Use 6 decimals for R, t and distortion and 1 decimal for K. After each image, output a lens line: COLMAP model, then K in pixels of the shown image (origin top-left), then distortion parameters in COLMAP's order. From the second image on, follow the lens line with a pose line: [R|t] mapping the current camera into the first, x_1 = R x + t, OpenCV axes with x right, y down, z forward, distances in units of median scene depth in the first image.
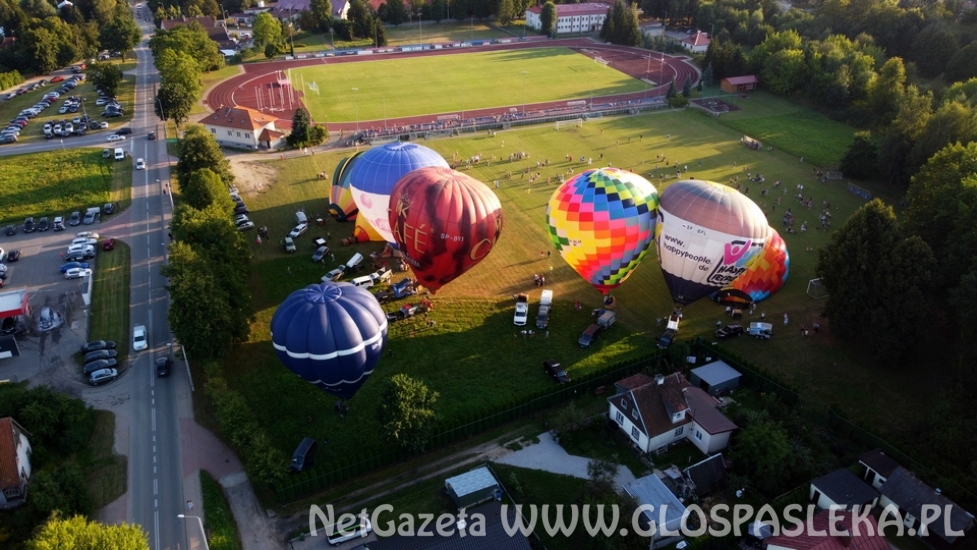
lens RADIAL K [[739.2, 0, 486.4], [0, 739.2, 275.1], [0, 0, 1]] dist [0.000405, -0.007332]
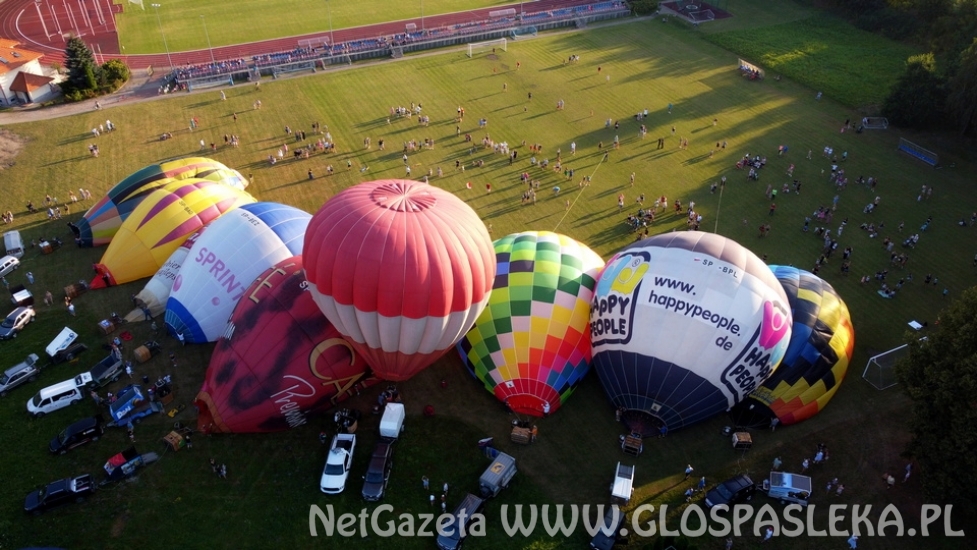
lens RADIAL K [[739.2, 0, 486.4], [0, 739.2, 275.1], [0, 0, 1]] dist [0.000405, -0.007332]
pose [[0.998812, -0.038957, 0.029269, 0.087200], [0.034673, 0.990261, 0.134835, -0.091004], [-0.034236, -0.133660, 0.990436, 0.301972]]
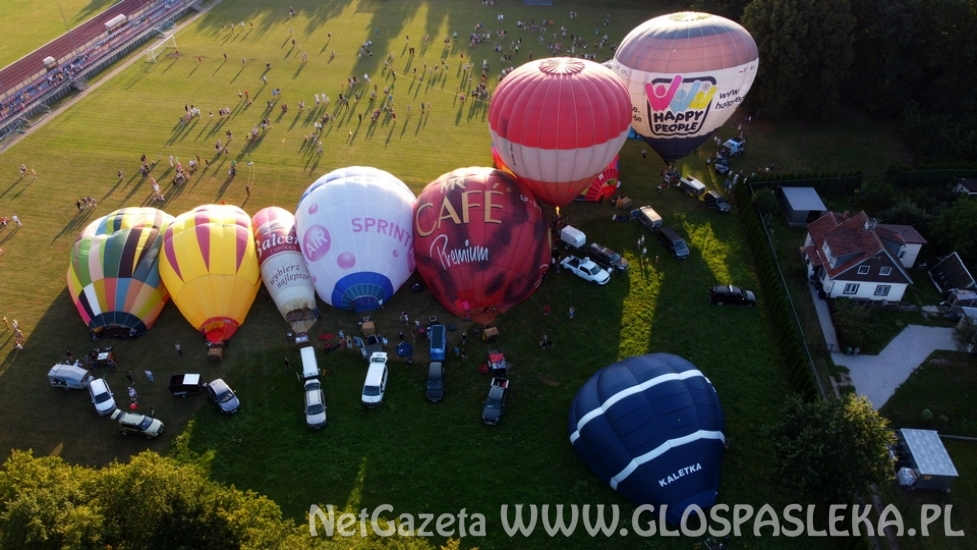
lens RADIAL K [[739.2, 0, 486.4], [0, 739.2, 275.1], [0, 0, 1]] dist [0.000405, -0.007332]
pose [[0.548542, -0.530970, 0.645889, -0.291536], [0.419756, 0.842960, 0.336486, -0.139409], [-0.723123, 0.086539, 0.685277, 0.354844]]
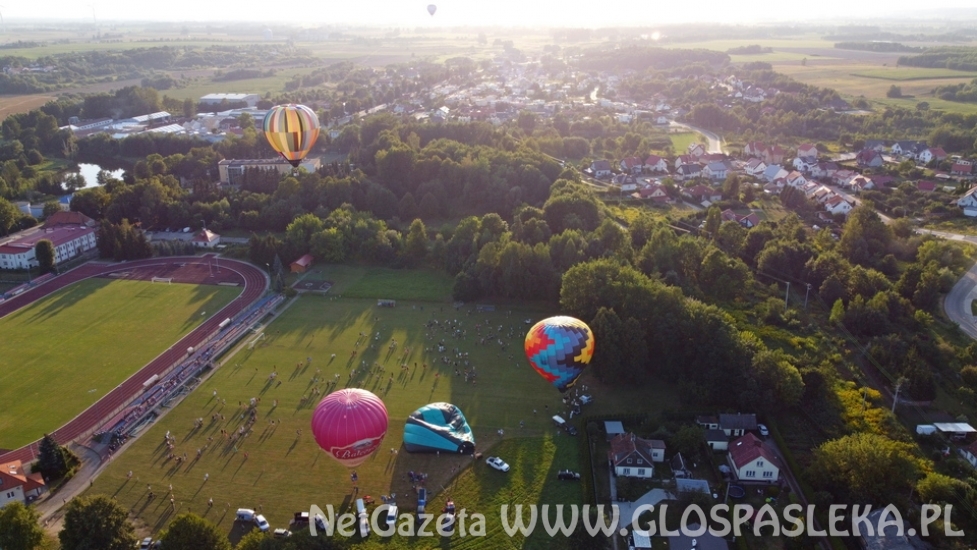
lens RADIAL K [[739.2, 0, 486.4], [0, 739.2, 275.1], [0, 0, 1]] dist [0.000405, -0.007332]
pose [[0.529009, -0.298404, 0.794421, -0.605269], [0.421810, 0.904765, 0.058966, -0.227232], [-0.736360, 0.303902, 0.604498, 0.028825]]
